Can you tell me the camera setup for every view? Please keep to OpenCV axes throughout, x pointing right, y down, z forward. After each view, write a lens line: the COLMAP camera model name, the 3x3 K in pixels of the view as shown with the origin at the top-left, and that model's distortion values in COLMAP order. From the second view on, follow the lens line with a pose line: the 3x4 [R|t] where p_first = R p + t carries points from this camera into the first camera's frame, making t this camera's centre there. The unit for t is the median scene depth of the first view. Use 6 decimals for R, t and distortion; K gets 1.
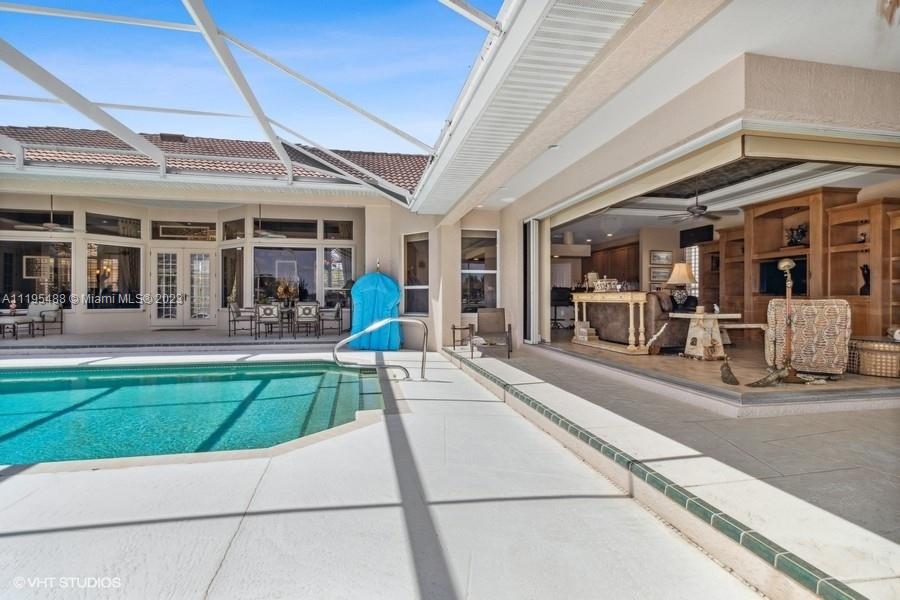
lens RADIAL K [[425.1, 0, 450.8], [0, 425.1, 300.5], [0, 0, 1]] dist [-0.001462, -0.000242]
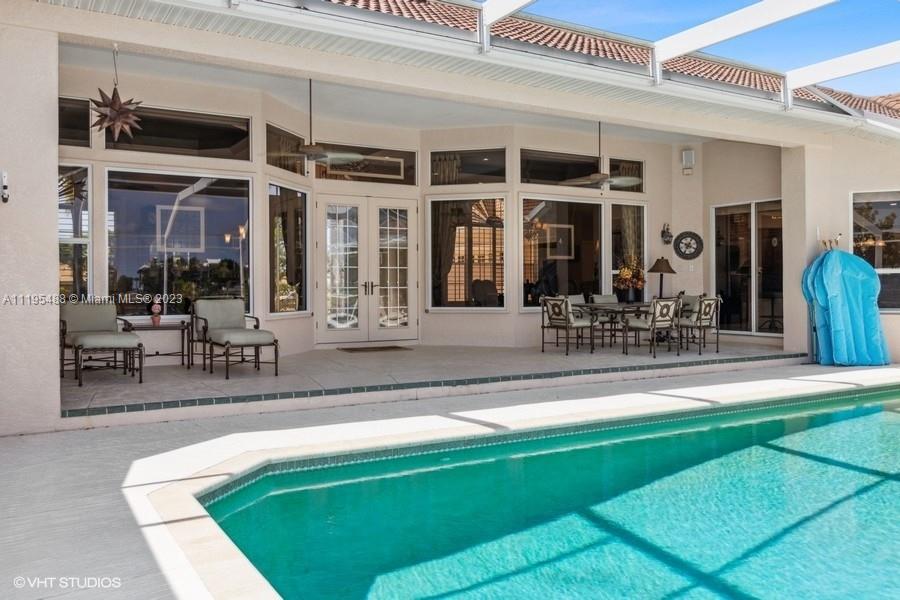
lens RADIAL K [[813.7, 0, 451.8], [0, 813.7, 296.7], [0, 0, 1]] dist [0.098615, 0.002021]
pose [[0.951391, -0.011597, 0.307767, -0.920761], [0.006832, 0.999840, 0.016555, -0.014117], [-0.307910, -0.013647, 0.951318, -0.028212]]
